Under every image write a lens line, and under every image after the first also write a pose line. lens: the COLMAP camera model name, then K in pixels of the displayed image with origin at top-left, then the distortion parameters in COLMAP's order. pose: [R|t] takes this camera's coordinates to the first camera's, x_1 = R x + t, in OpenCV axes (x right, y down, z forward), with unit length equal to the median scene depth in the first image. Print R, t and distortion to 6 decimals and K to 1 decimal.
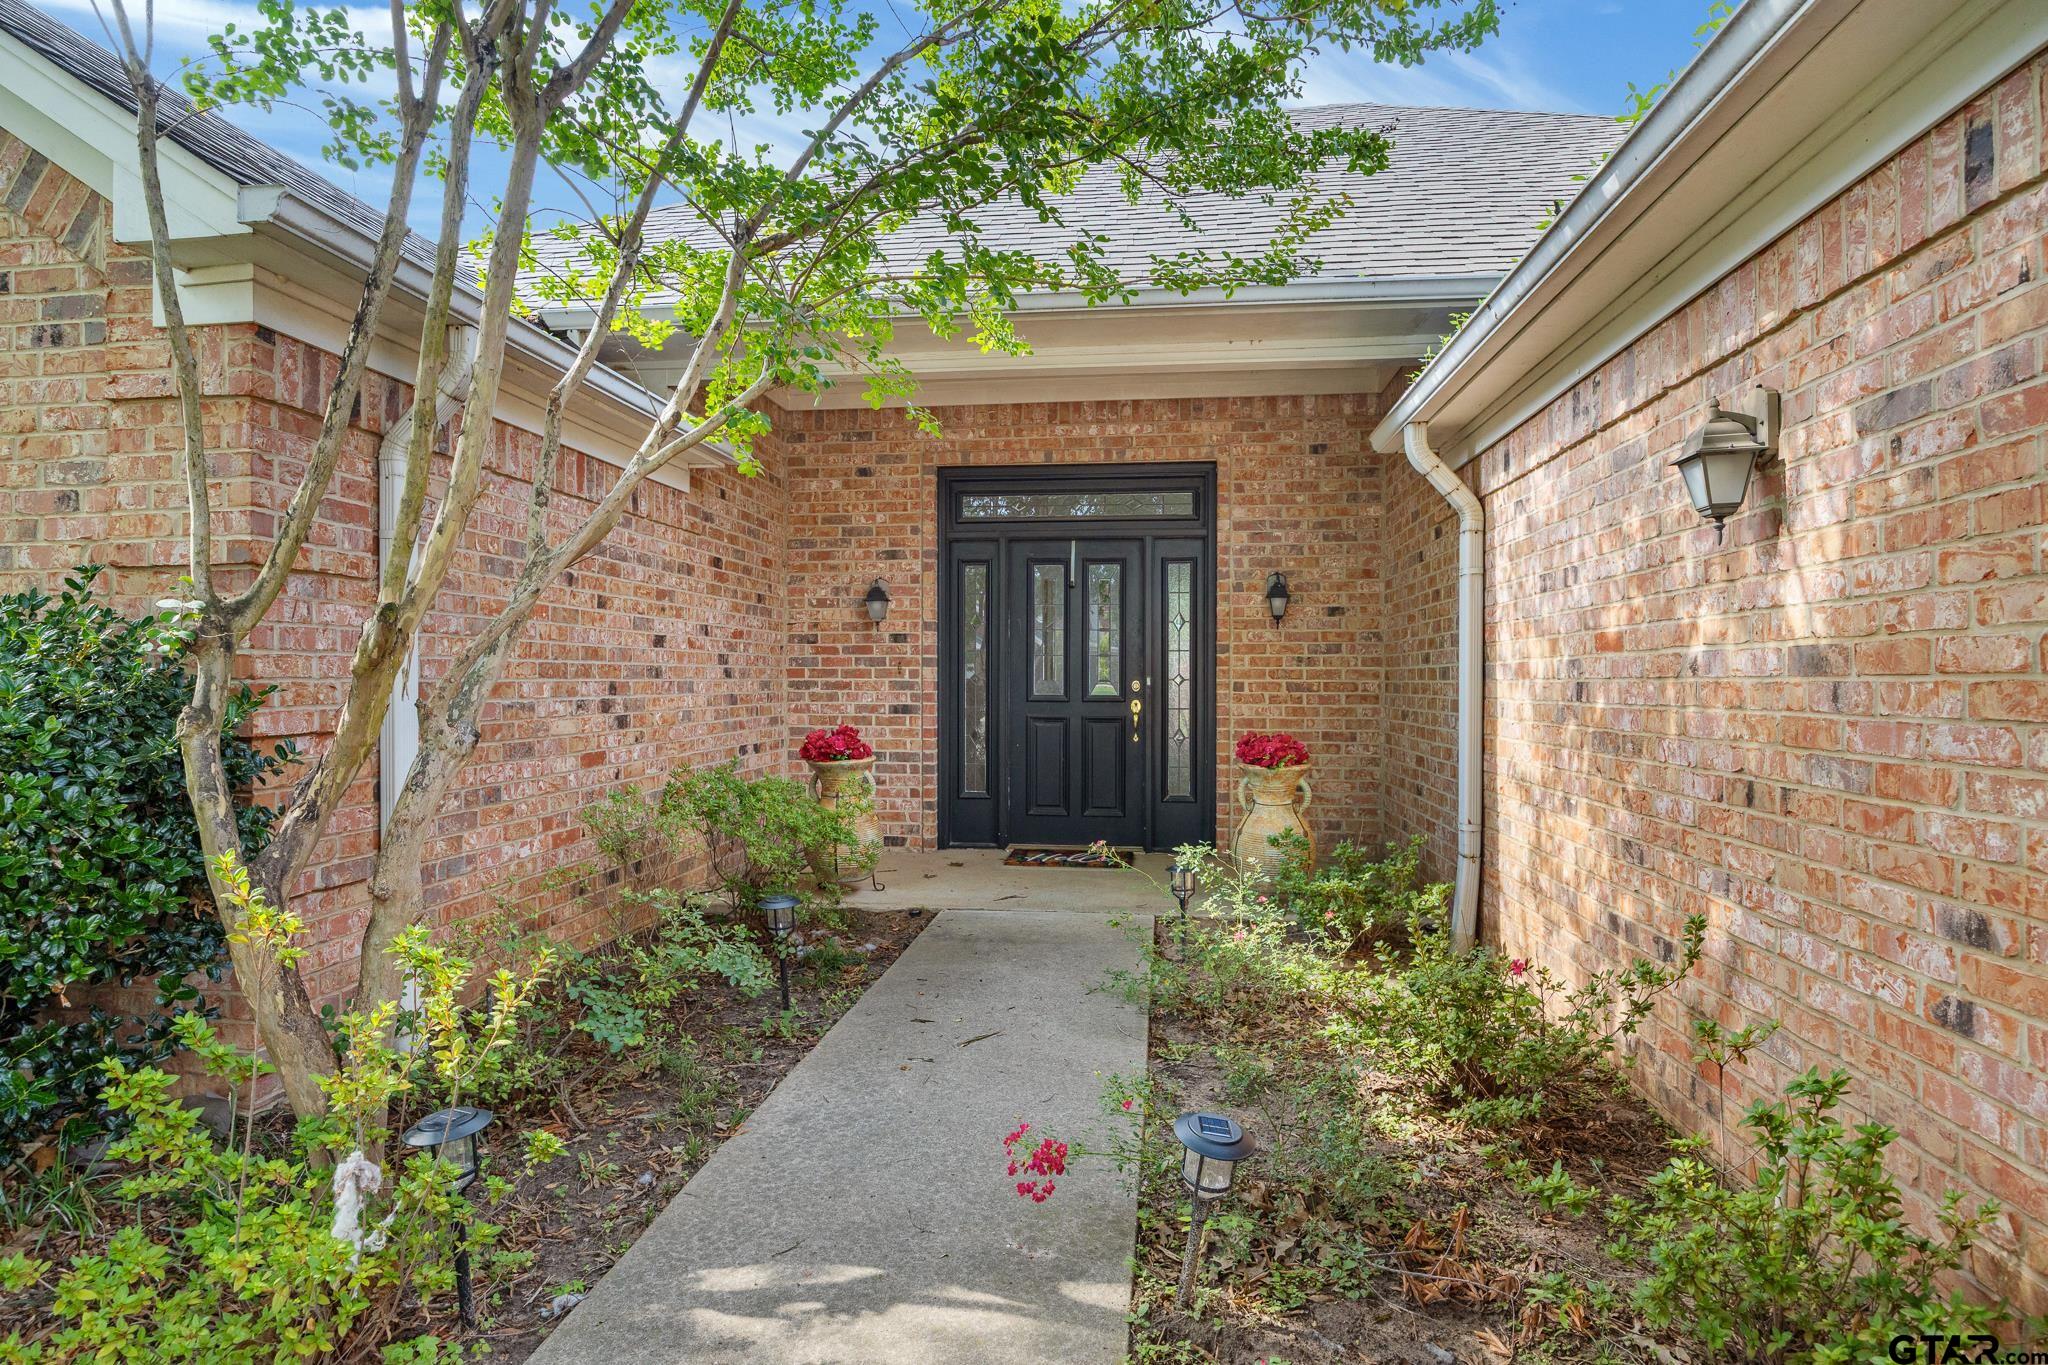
lens RADIAL K [[1101.7, 0, 1020.6], [0, 1101.7, 682.0], [0, 0, 1]] dist [0.038802, -0.000003]
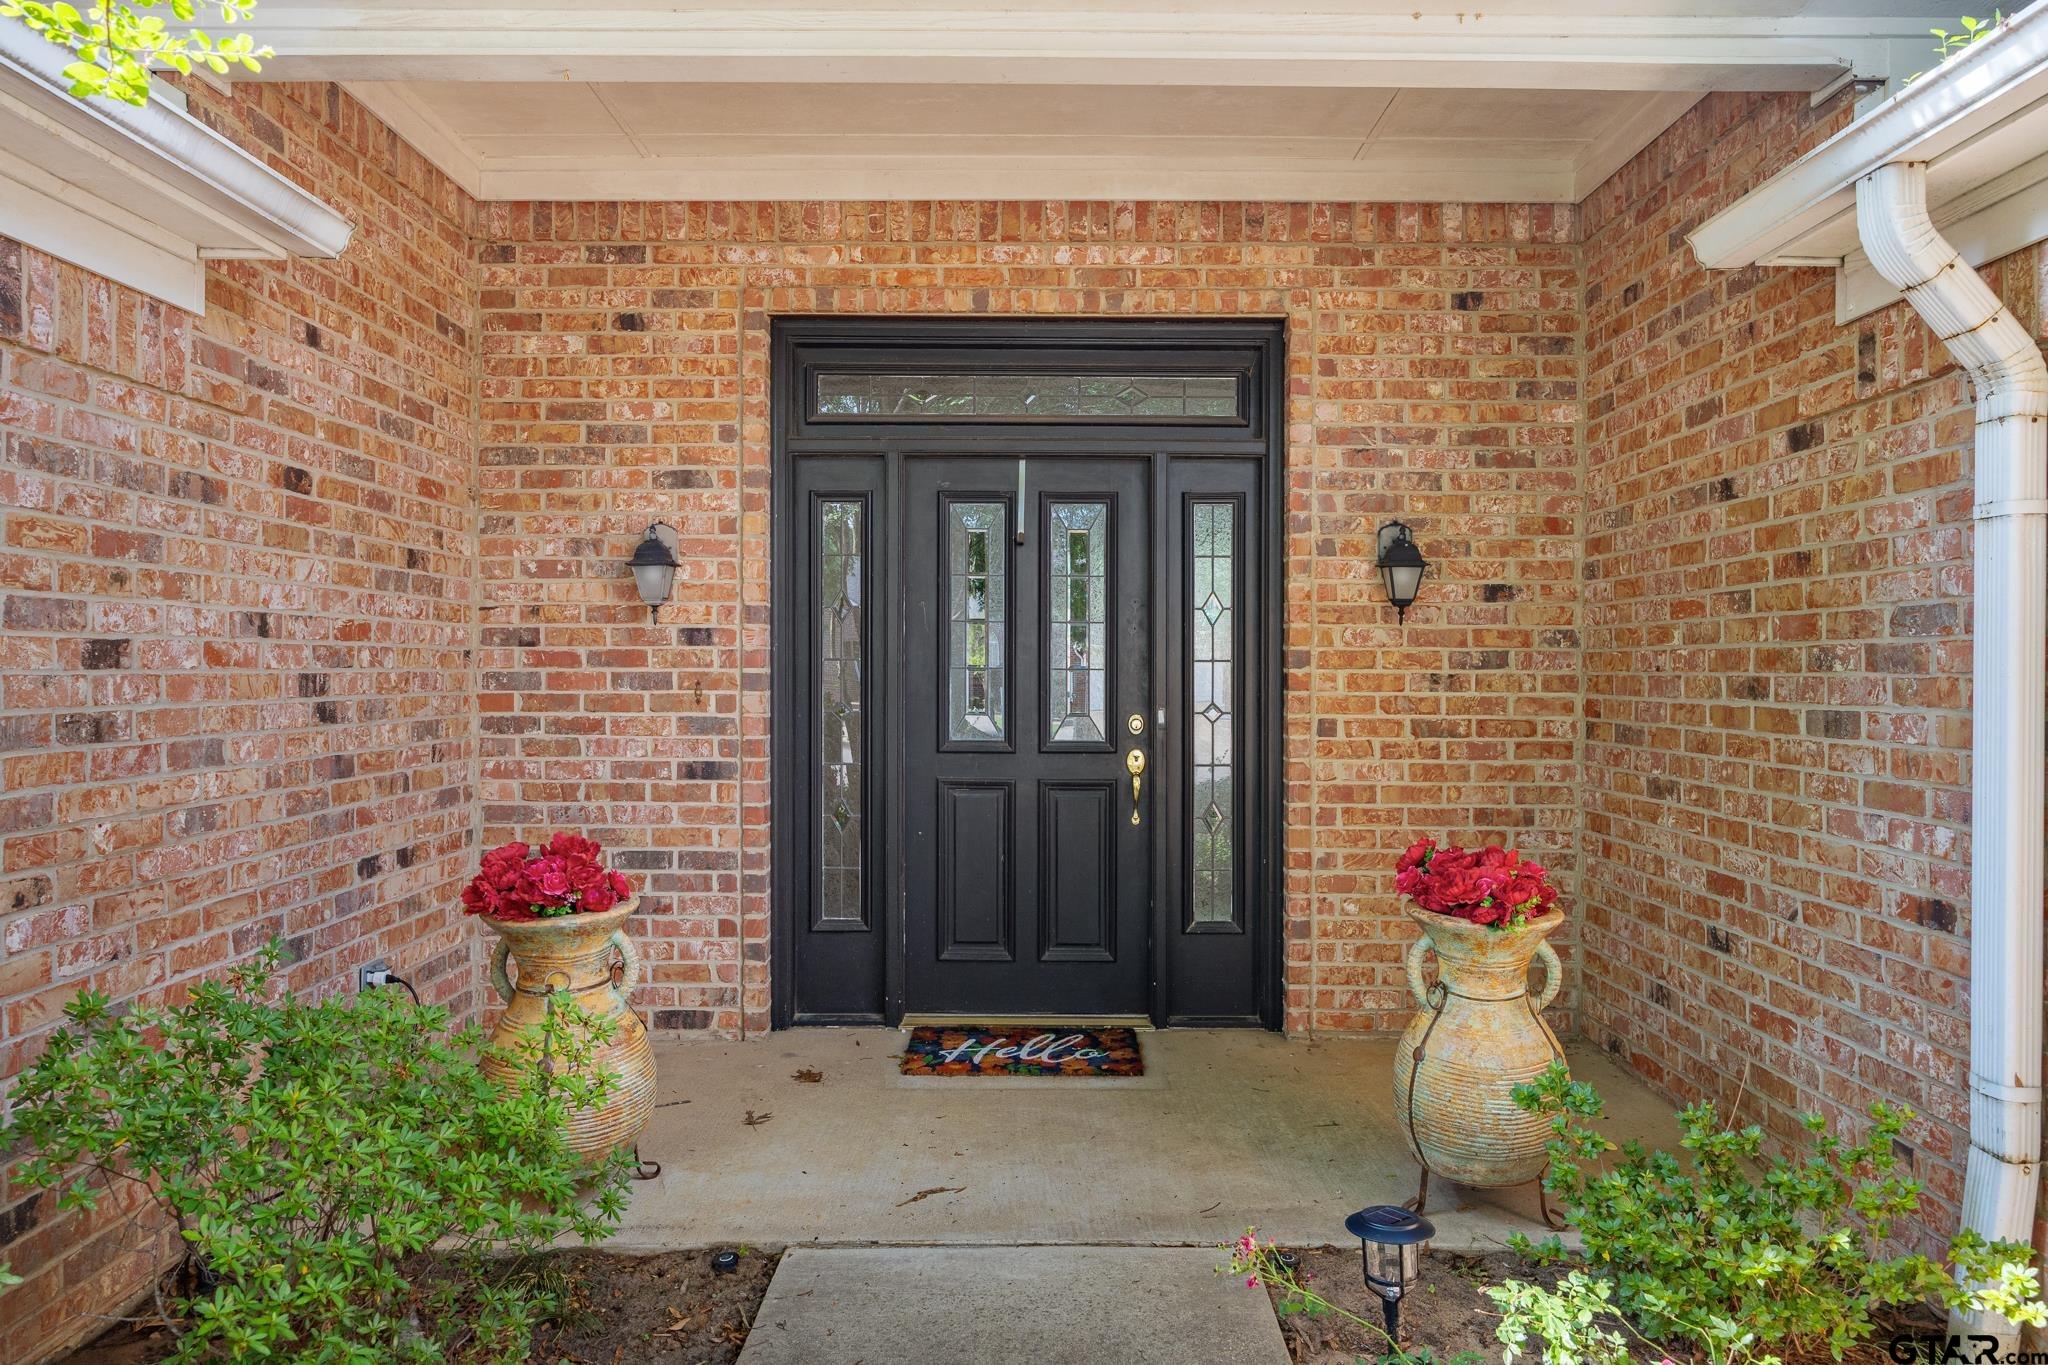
lens RADIAL K [[1324.4, 0, 1034.1], [0, 1324.4, 674.0], [0, 0, 1]] dist [-0.004204, -0.000915]
pose [[0.992064, -0.000269, 0.125737, -0.030358], [-0.000004, 0.999998, 0.002169, -0.023741], [-0.125737, -0.002152, 0.992061, 0.357369]]
